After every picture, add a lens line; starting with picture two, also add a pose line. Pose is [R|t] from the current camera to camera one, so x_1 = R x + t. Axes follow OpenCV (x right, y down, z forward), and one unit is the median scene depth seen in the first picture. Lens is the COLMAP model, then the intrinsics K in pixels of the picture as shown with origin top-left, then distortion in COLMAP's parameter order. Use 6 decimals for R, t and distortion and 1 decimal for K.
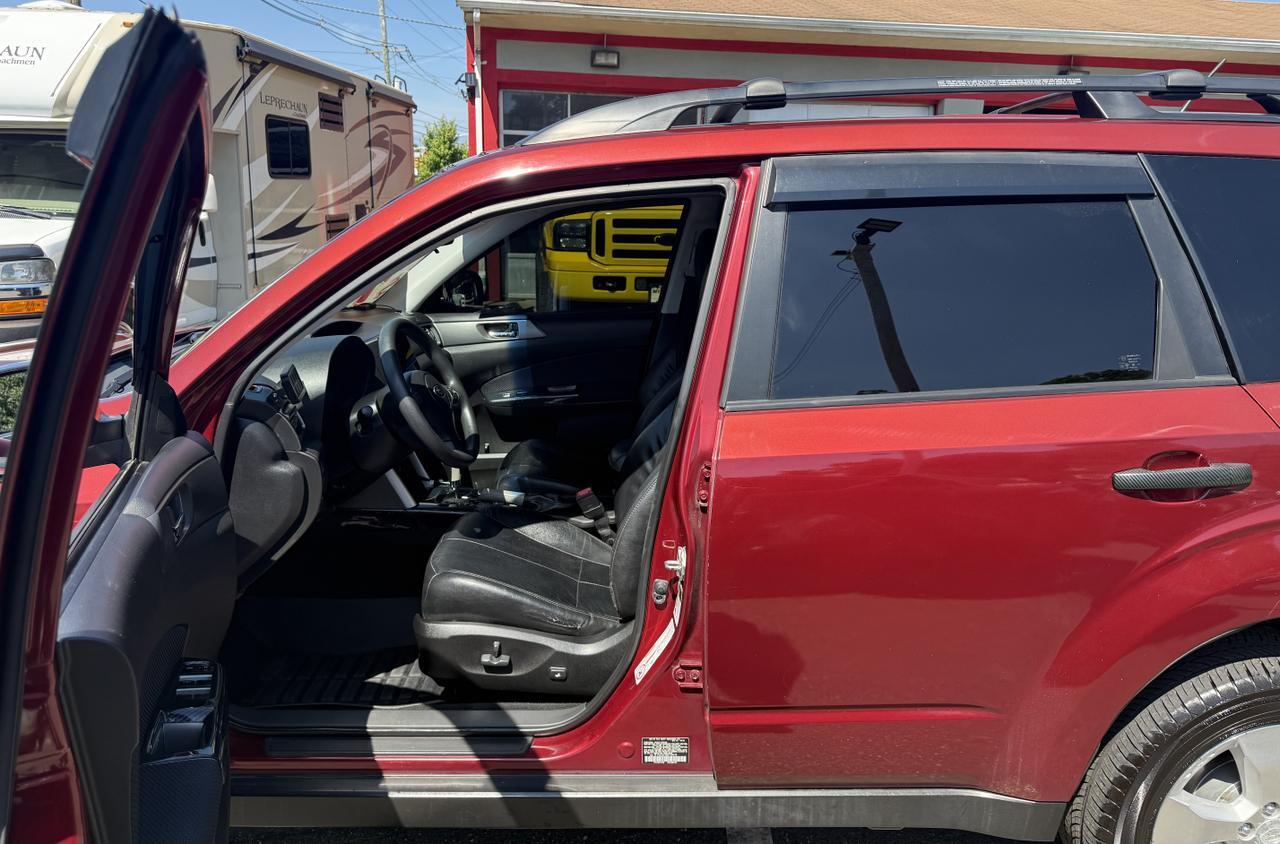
lens RADIAL K [[903.0, 0, 640.1], [0, 903.0, 360.6], [0, 0, 1]] dist [0.051750, -0.077463]
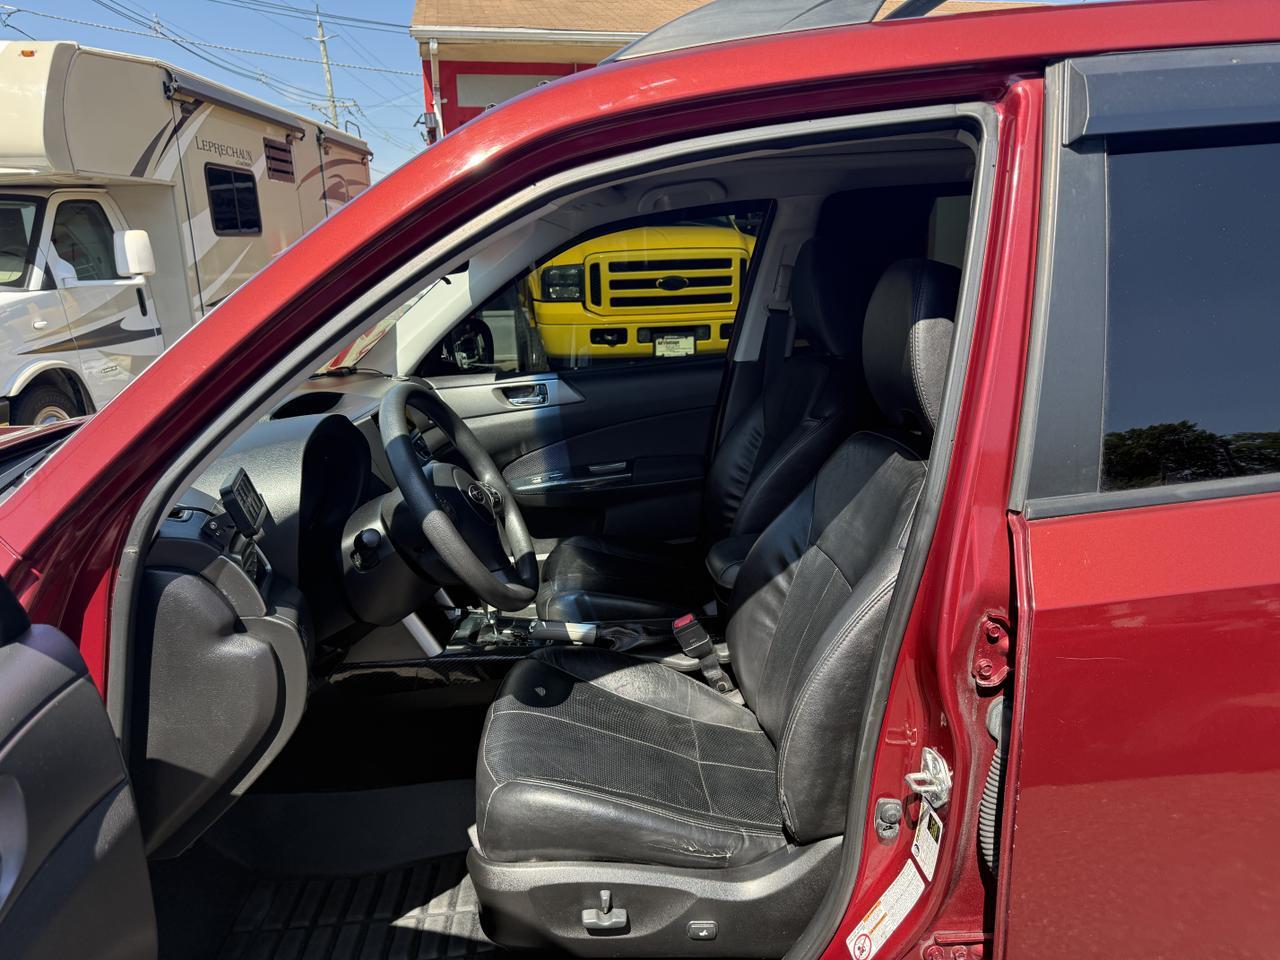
lens RADIAL K [[905.6, 0, 640.2], [0, 905.6, 485.4], [0, 0, 1]] dist [0.027708, -0.039055]
pose [[0.998247, -0.053048, 0.026254, -0.106597], [0.050970, 0.995931, 0.074319, -0.012350], [-0.030090, -0.072851, 0.996889, 0.308006]]
